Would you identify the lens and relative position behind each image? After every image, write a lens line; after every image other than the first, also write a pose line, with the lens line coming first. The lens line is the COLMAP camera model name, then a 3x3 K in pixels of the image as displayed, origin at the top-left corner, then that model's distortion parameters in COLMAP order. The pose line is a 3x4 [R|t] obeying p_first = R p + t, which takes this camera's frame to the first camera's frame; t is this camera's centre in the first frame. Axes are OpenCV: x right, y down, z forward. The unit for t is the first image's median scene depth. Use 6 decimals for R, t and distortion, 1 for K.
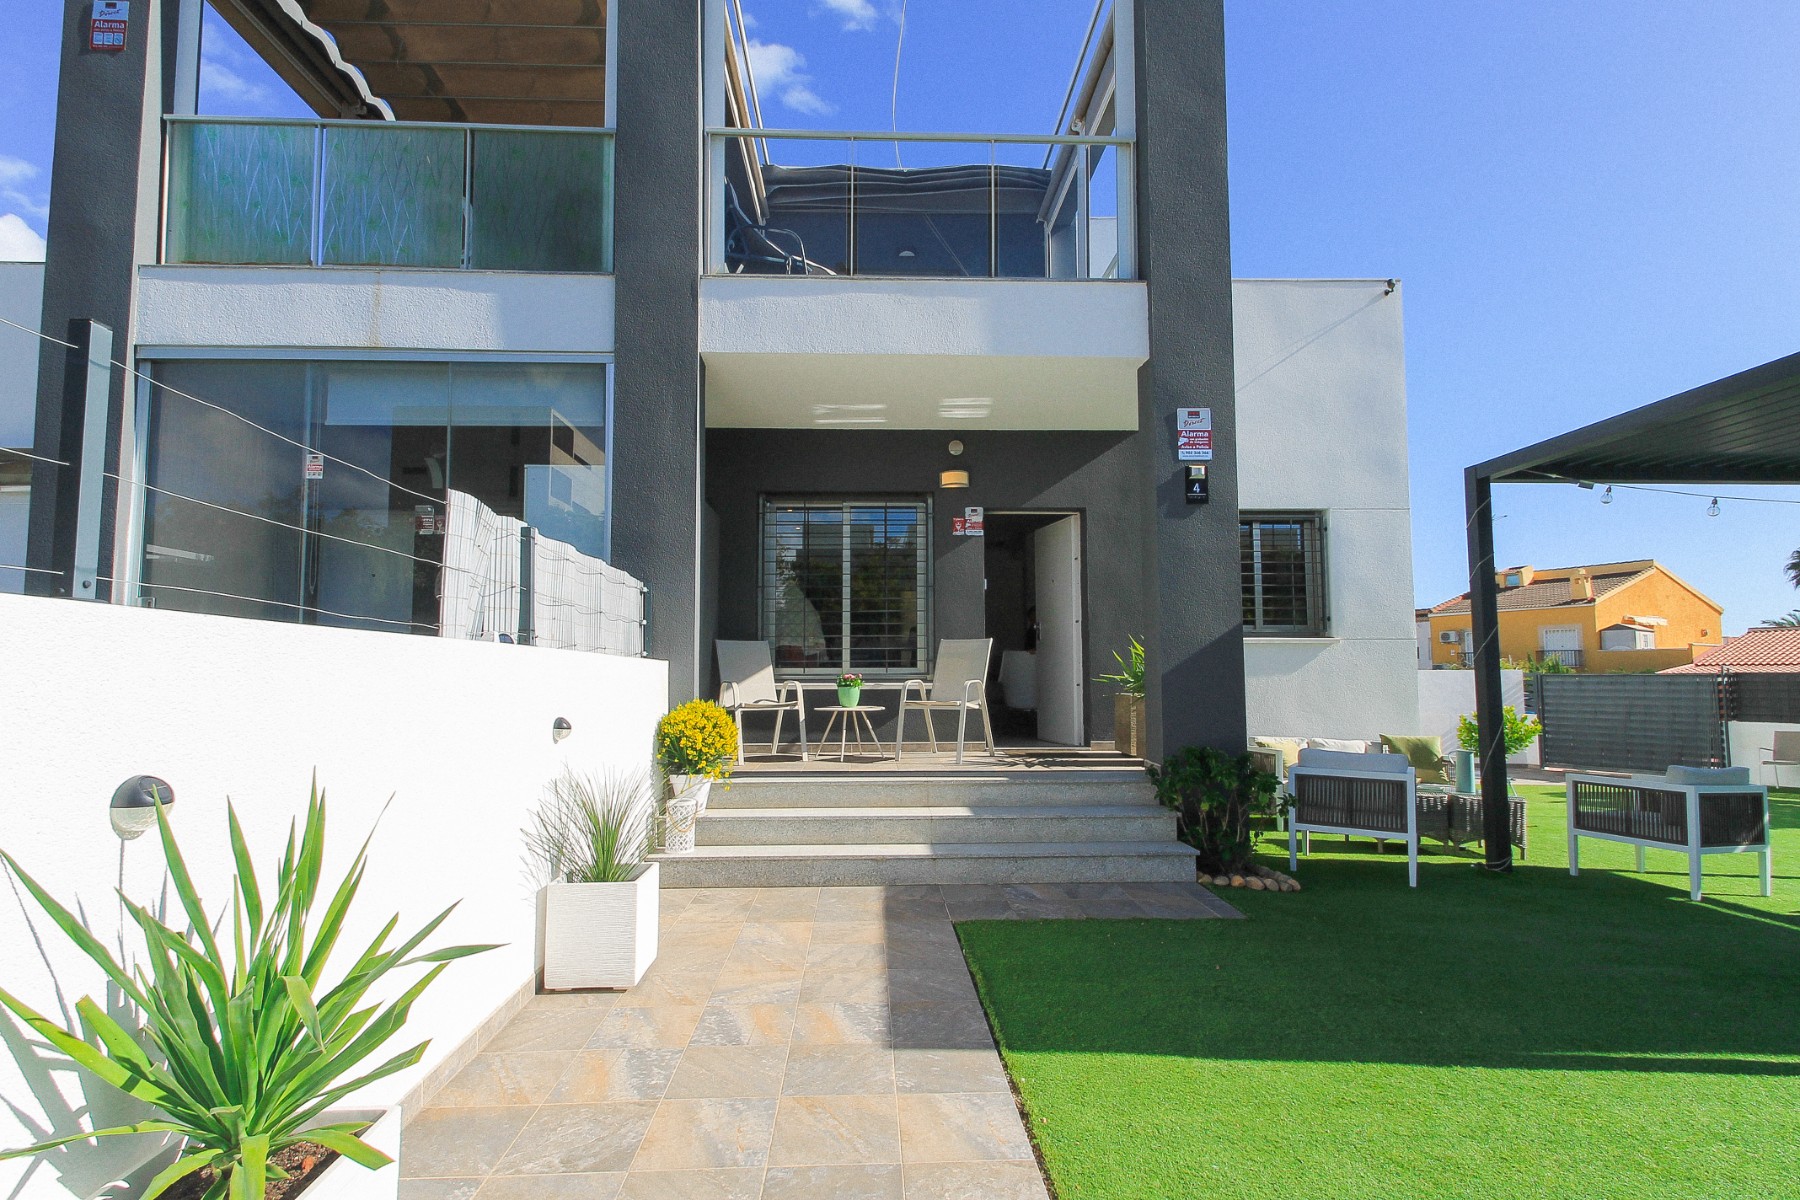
lens RADIAL K [[848.2, 0, 899.5], [0, 848.2, 615.3], [0, 0, 1]] dist [0.048153, -0.023731]
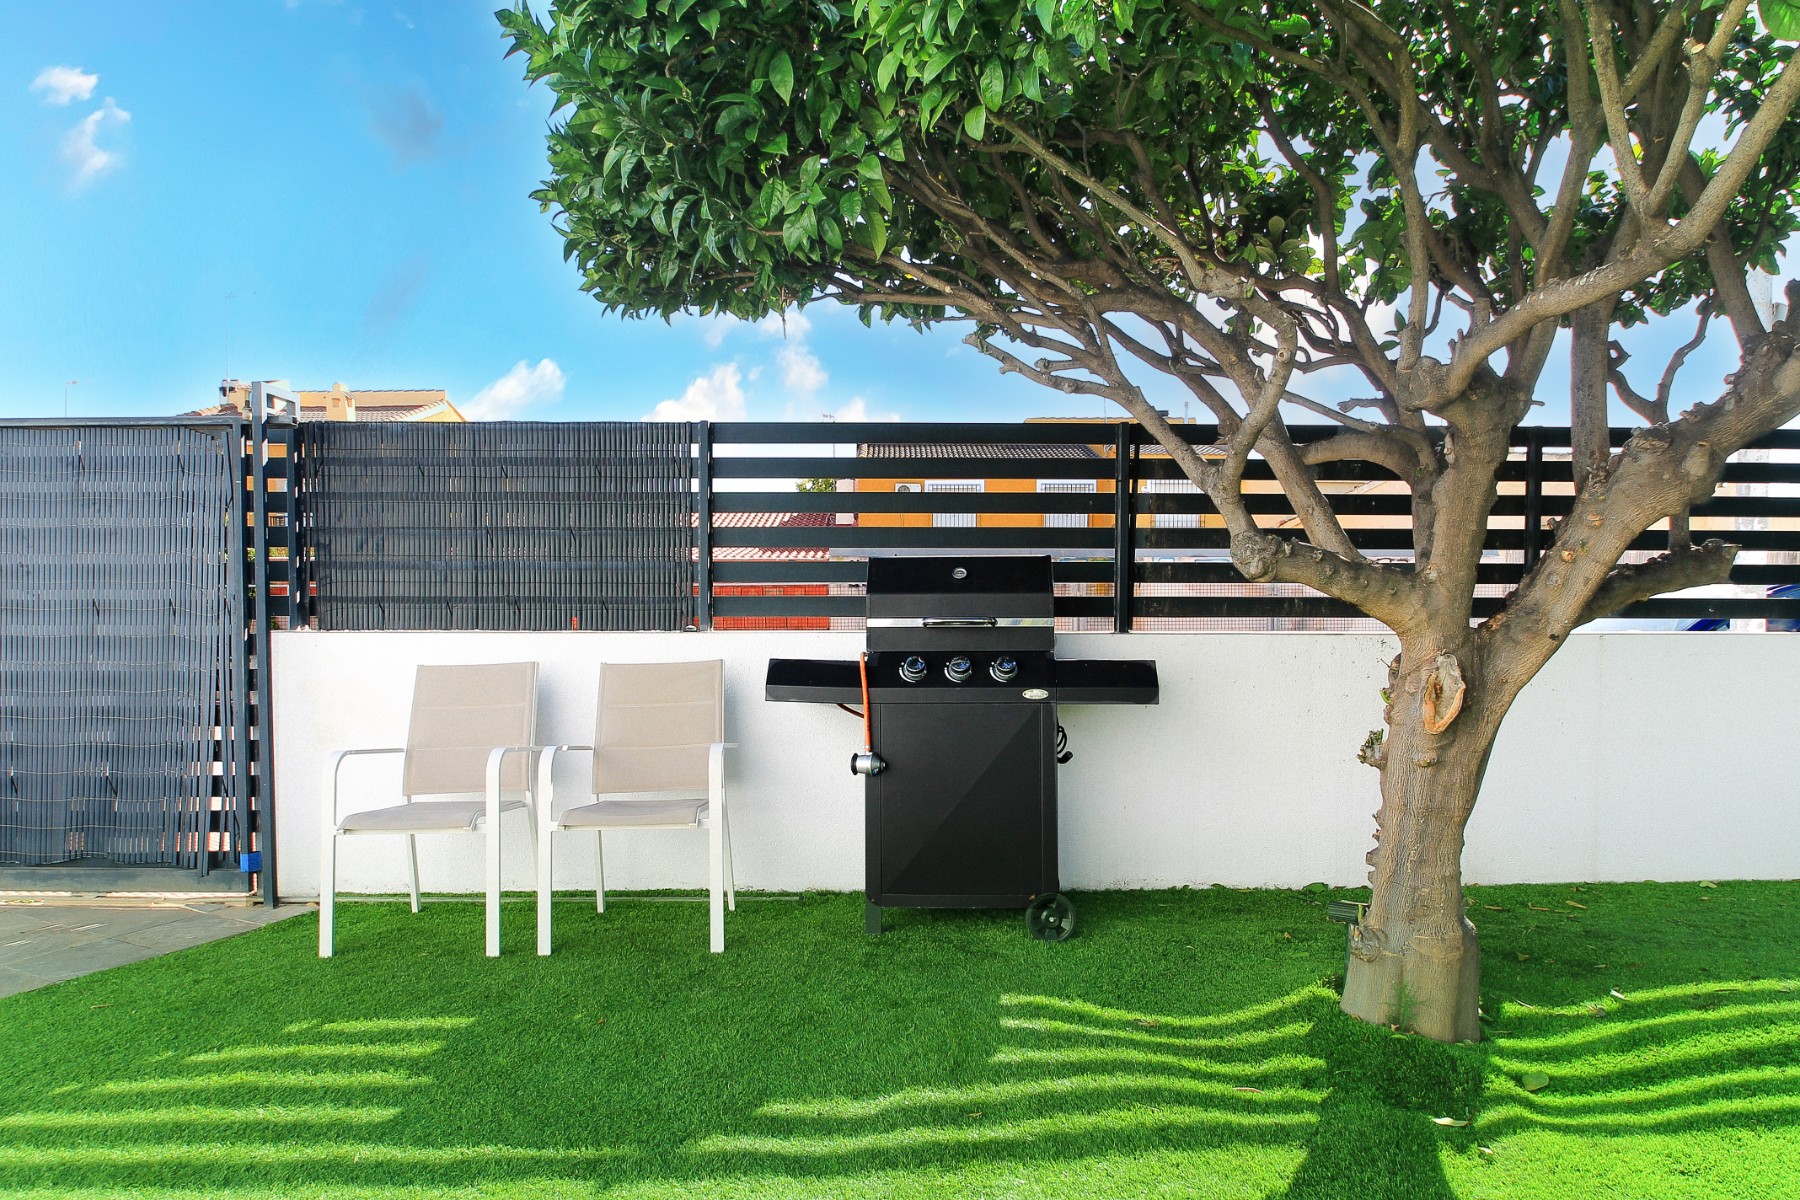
lens RADIAL K [[1144.7, 0, 900.0], [0, 1144.7, 600.0], [0, 0, 1]] dist [-0.004891, -0.000782]
pose [[0.490850, -0.011559, 0.871167, 1.634587], [-0.064550, 0.996681, 0.049594, 0.187389], [-0.868849, -0.080577, 0.488475, 1.503396]]
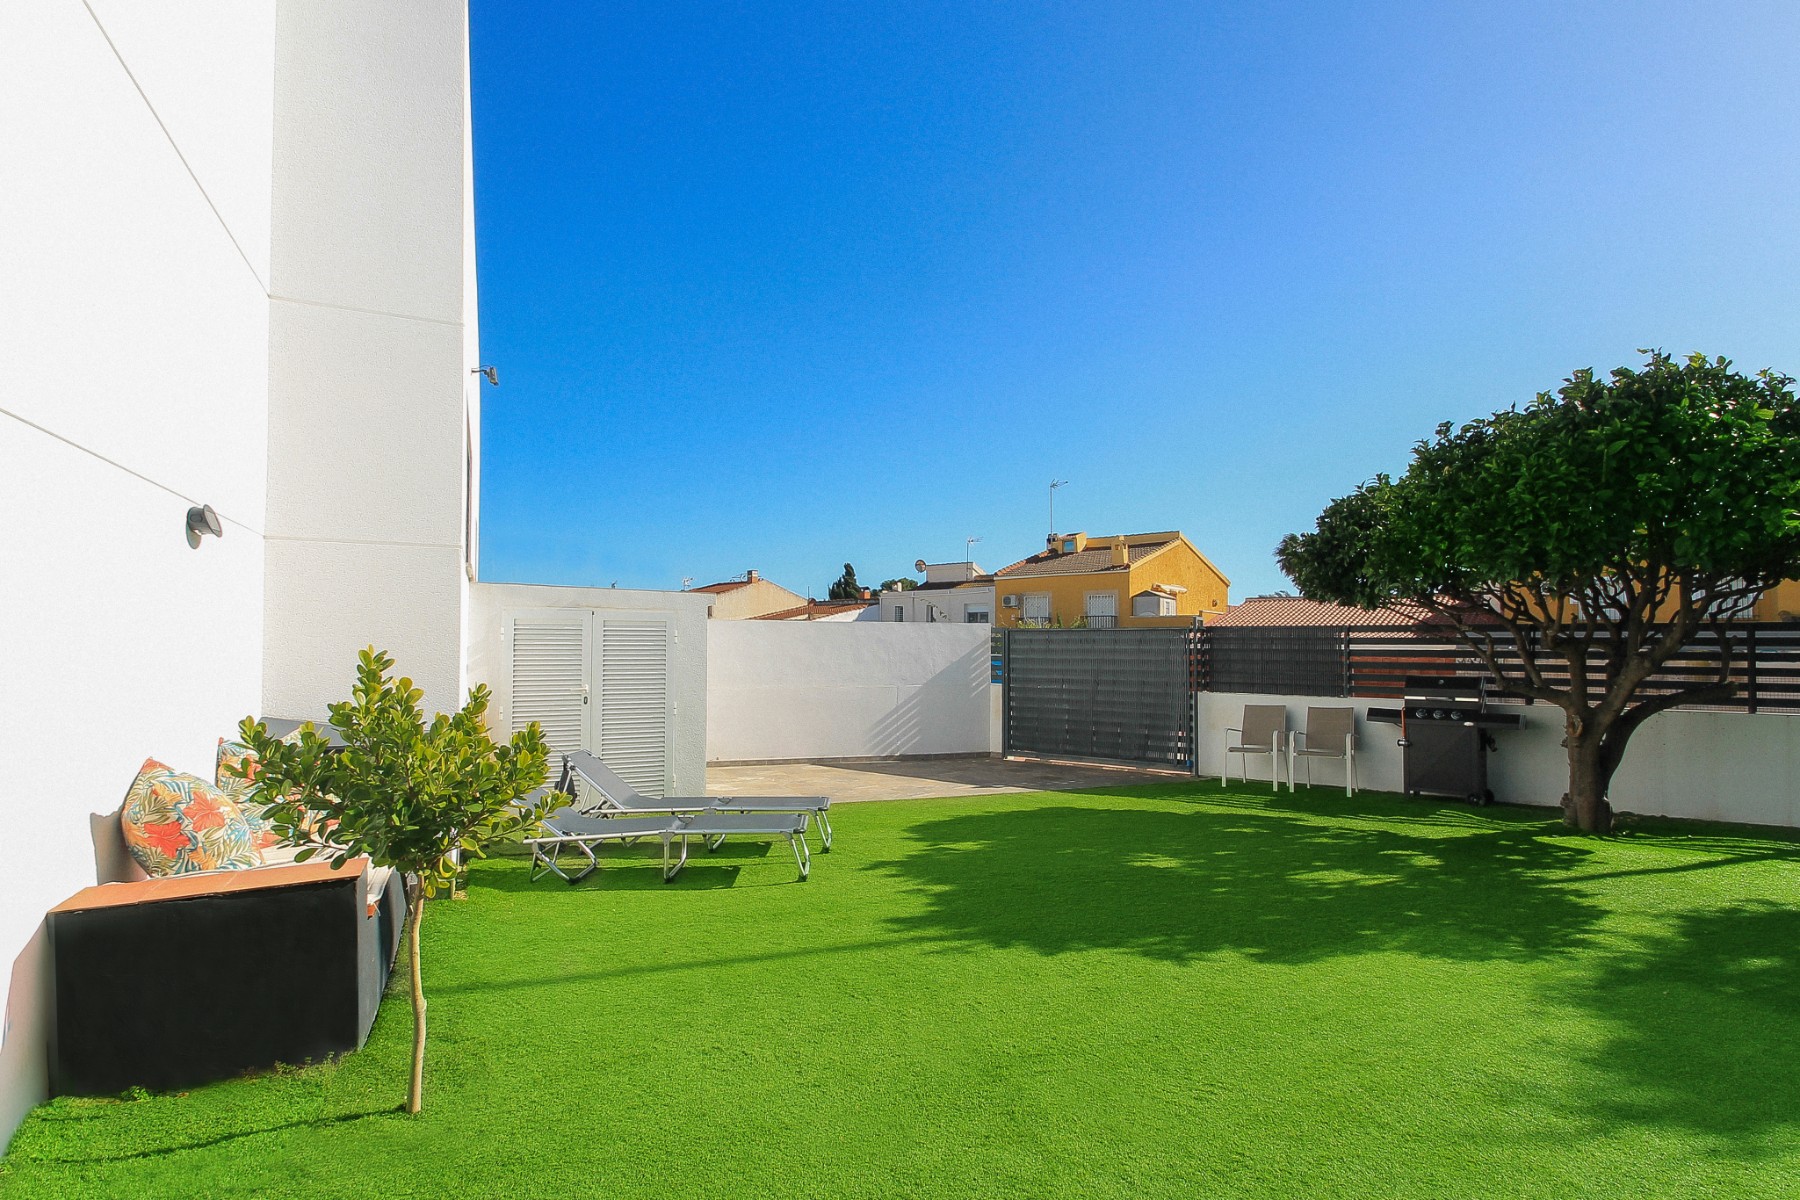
lens RADIAL K [[885.6, 0, 889.6], [0, 885.6, 619.9], [0, 0, 1]] dist [0.052288, -0.027020]
pose [[0.925748, 0.017291, 0.377746, 0.891158], [-0.033829, 0.998735, 0.037190, 0.087214], [-0.376625, -0.047208, 0.925162, 0.841251]]
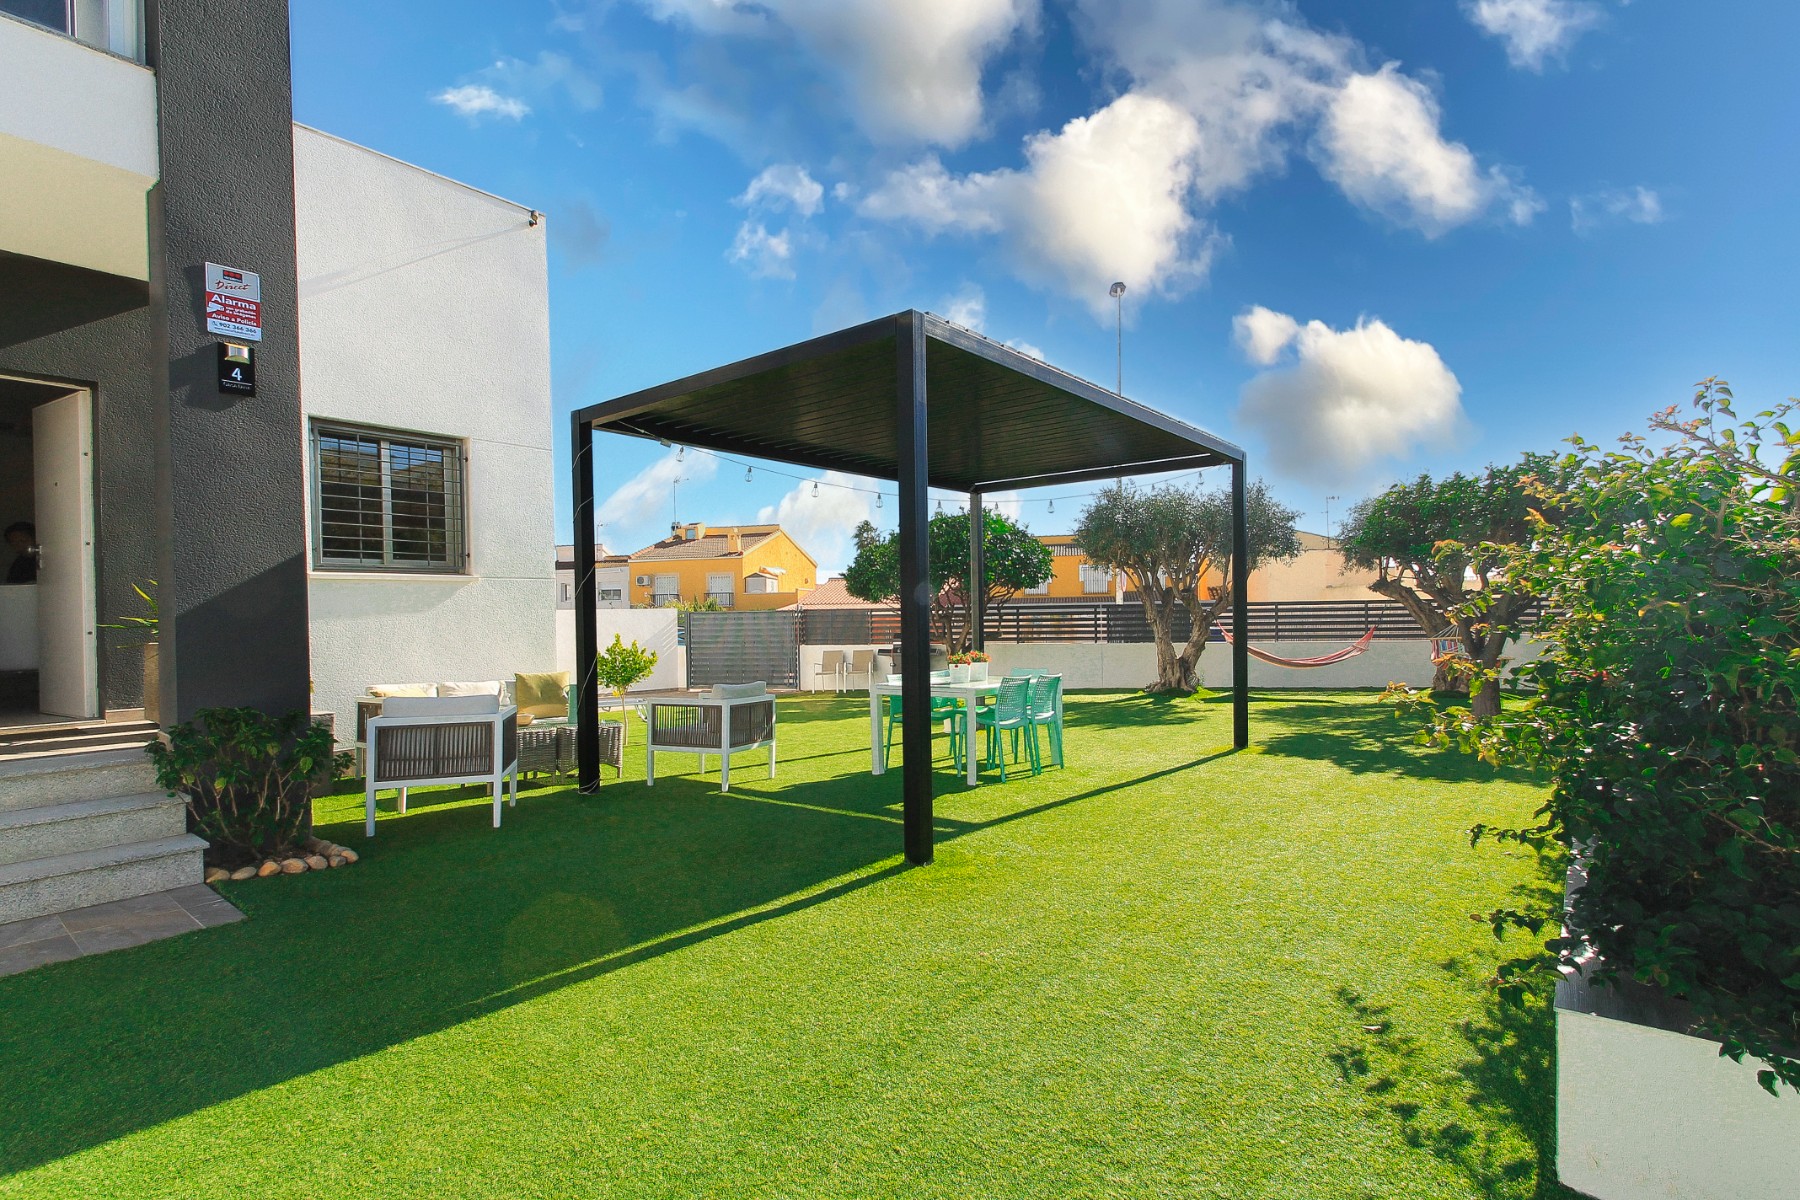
lens RADIAL K [[848.2, 0, 899.5], [0, 848.2, 615.3], [0, 0, 1]] dist [0.048153, -0.023731]
pose [[0.662201, -0.012199, 0.749227, 0.133391], [-0.038846, 0.997964, 0.050583, 0.004599], [-0.748318, -0.062601, 0.660379, 0.019393]]
